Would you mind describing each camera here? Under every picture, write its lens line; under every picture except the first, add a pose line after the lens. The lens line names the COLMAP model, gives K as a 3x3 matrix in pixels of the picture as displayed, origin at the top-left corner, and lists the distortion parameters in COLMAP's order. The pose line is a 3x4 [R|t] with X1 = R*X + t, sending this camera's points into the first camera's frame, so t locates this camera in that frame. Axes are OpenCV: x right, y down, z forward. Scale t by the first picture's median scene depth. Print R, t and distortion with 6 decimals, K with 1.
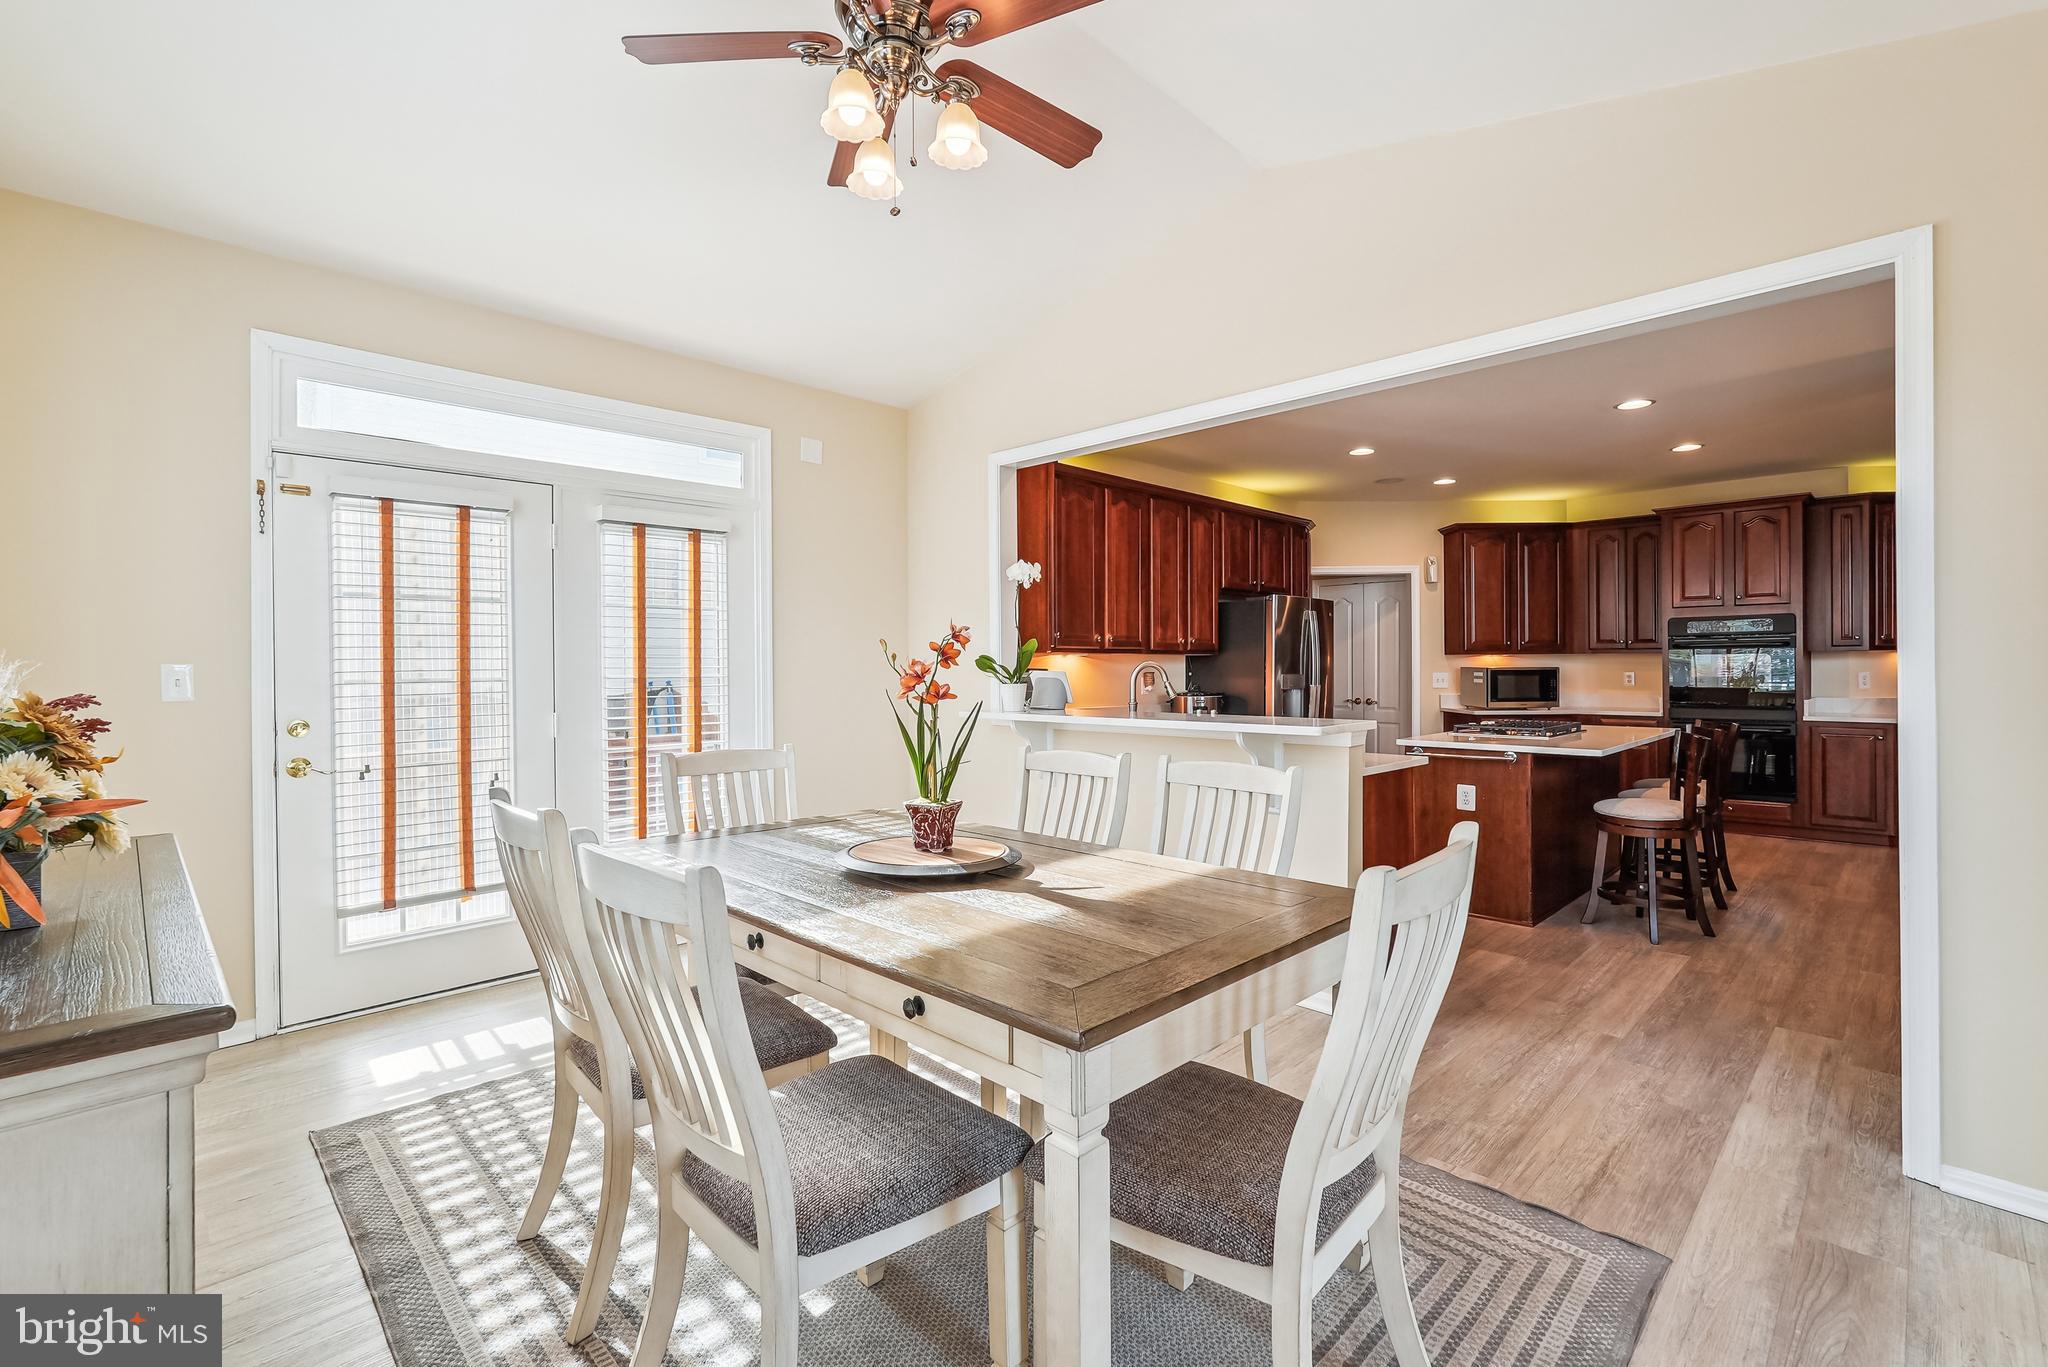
lens RADIAL K [[912.0, 0, 1022.4], [0, 912.0, 682.6], [0, 0, 1]] dist [-0.002337, 0.000205]
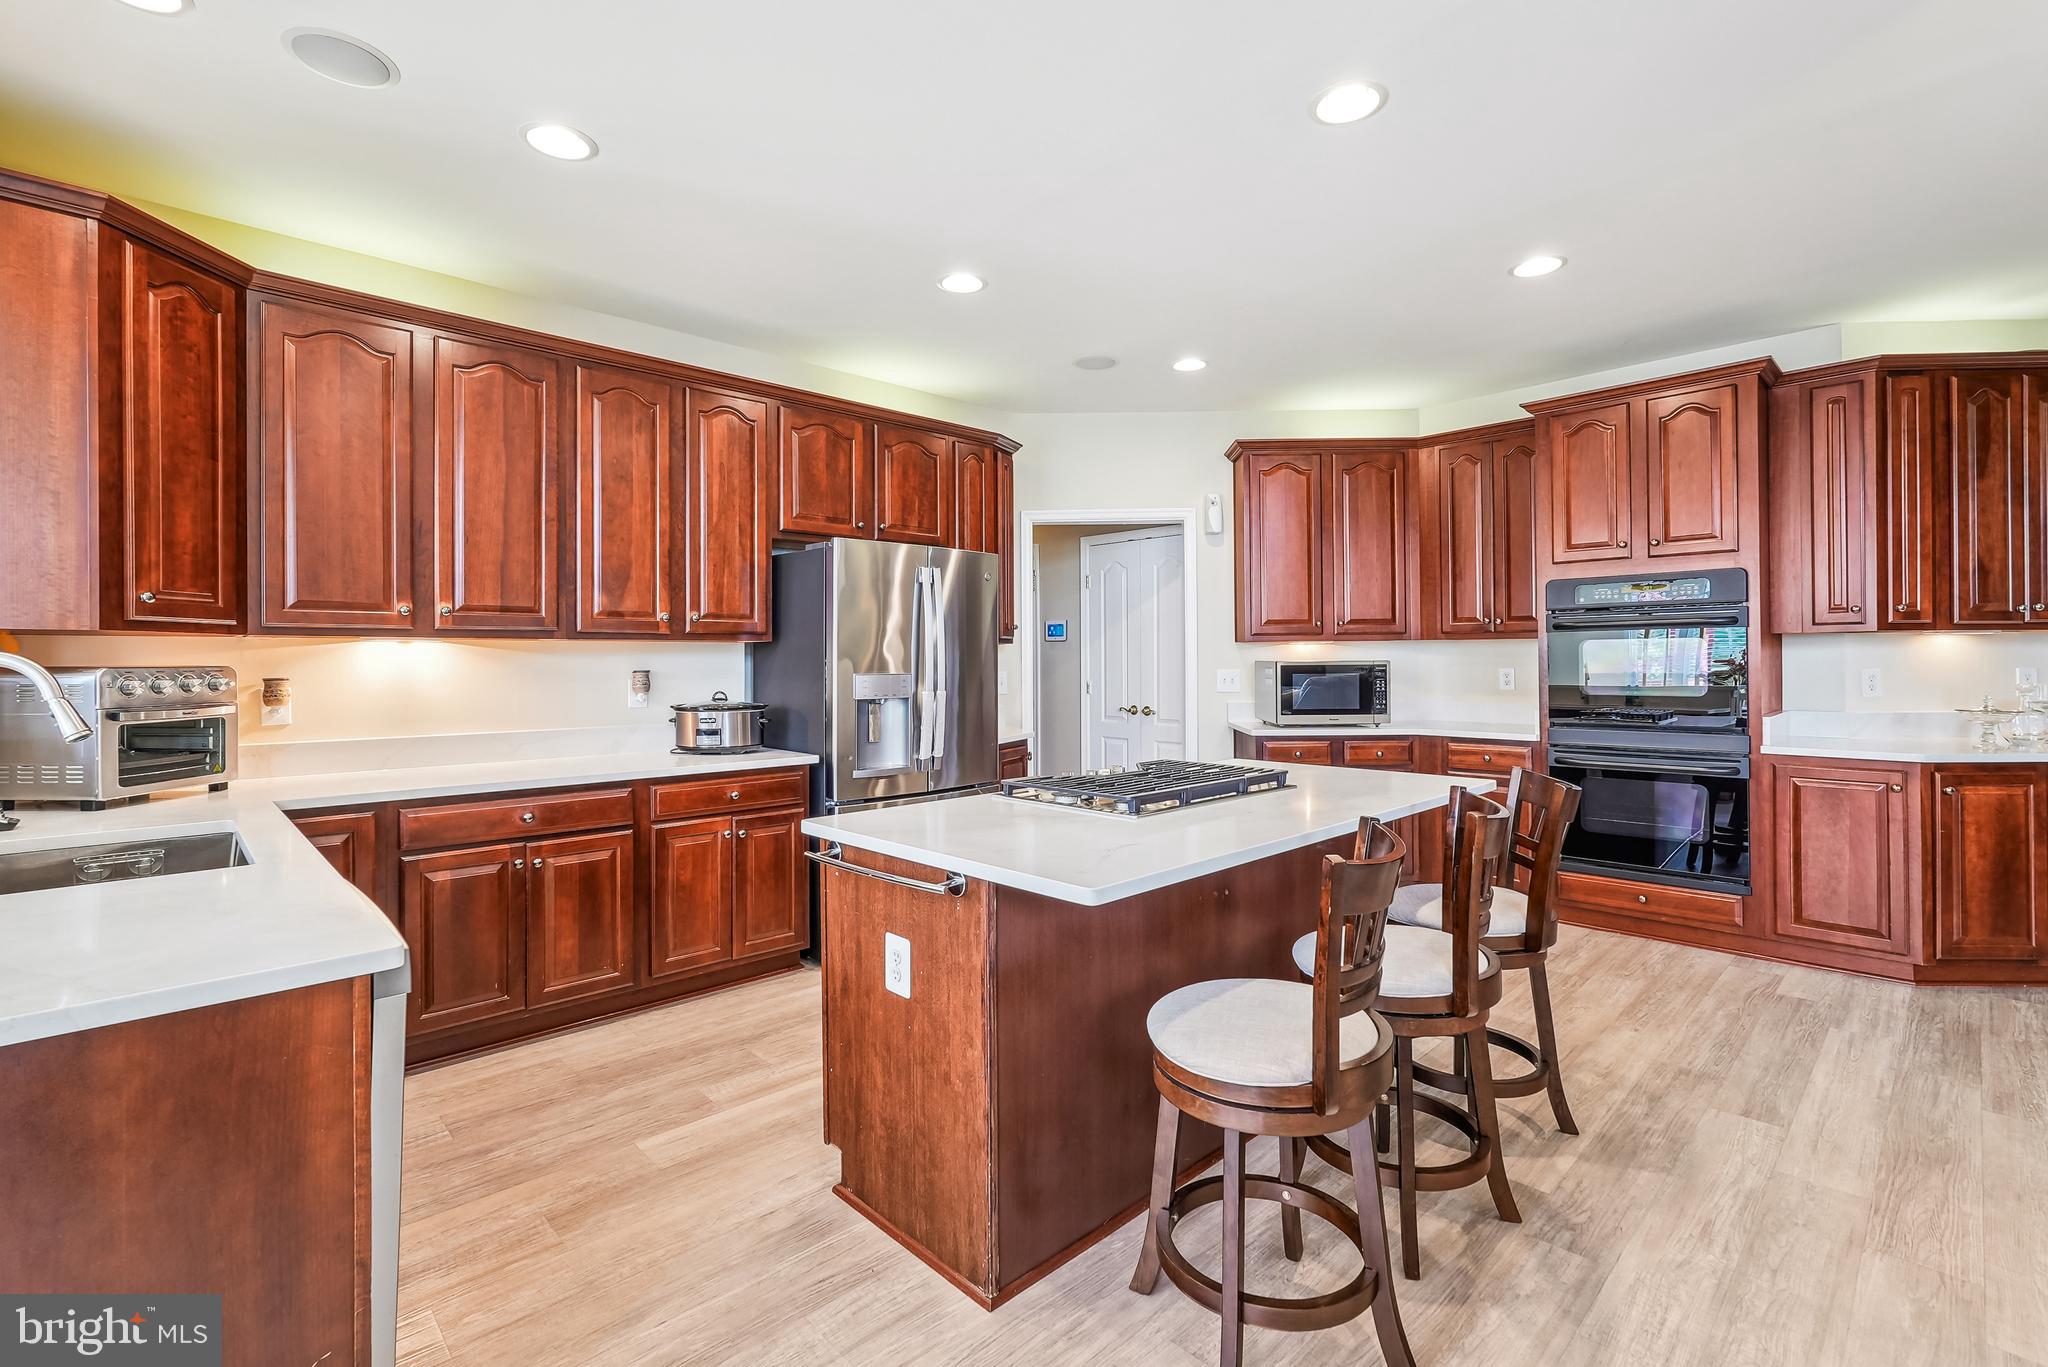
lens RADIAL K [[912.0, 0, 1025.0], [0, 912.0, 666.6], [0, 0, 1]] dist [-0.002337, 0.000205]
pose [[0.999725, -0.001588, -0.023387, 0.383947], [0.001378, 0.999959, -0.008980, -0.007961], [0.023400, 0.008945, 0.999686, 0.390678]]
